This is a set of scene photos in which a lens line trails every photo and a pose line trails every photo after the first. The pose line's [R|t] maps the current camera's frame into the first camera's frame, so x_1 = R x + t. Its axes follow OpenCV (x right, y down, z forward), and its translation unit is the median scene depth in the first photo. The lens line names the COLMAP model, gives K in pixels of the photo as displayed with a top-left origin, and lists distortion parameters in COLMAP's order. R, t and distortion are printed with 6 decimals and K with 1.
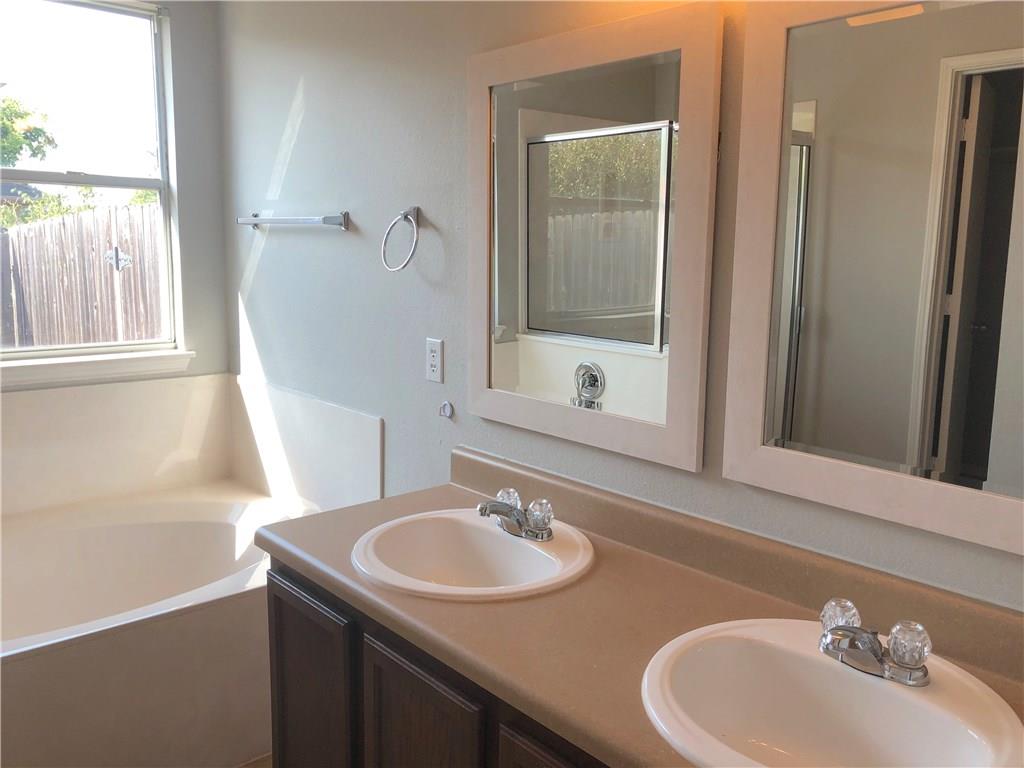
lens RADIAL K [[851.1, 0, 511.3], [0, 851.1, 381.5], [0, 0, 1]] dist [0.052701, -0.026250]
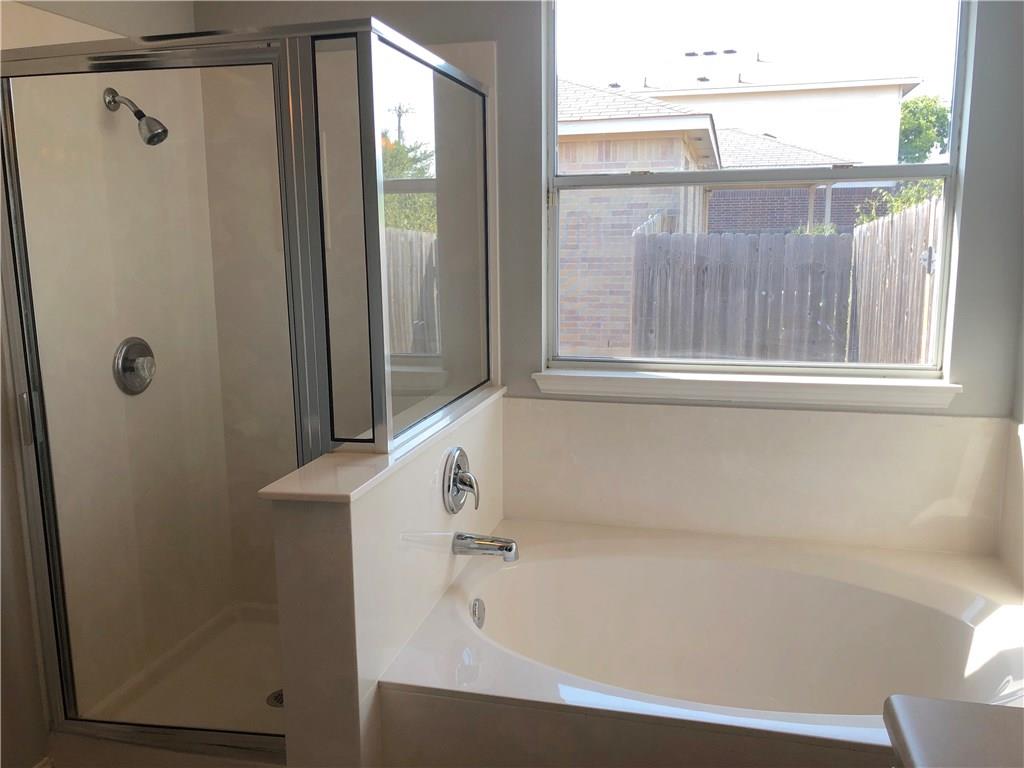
lens RADIAL K [[851.1, 0, 513.9], [0, 851.1, 383.9], [0, 0, 1]] dist [0.052701, -0.026250]
pose [[0.580919, 0.119272, -0.805175, 0.011977], [-0.111797, 0.991522, 0.066217, -0.027940], [0.806247, 0.051549, 0.589329, 0.145563]]
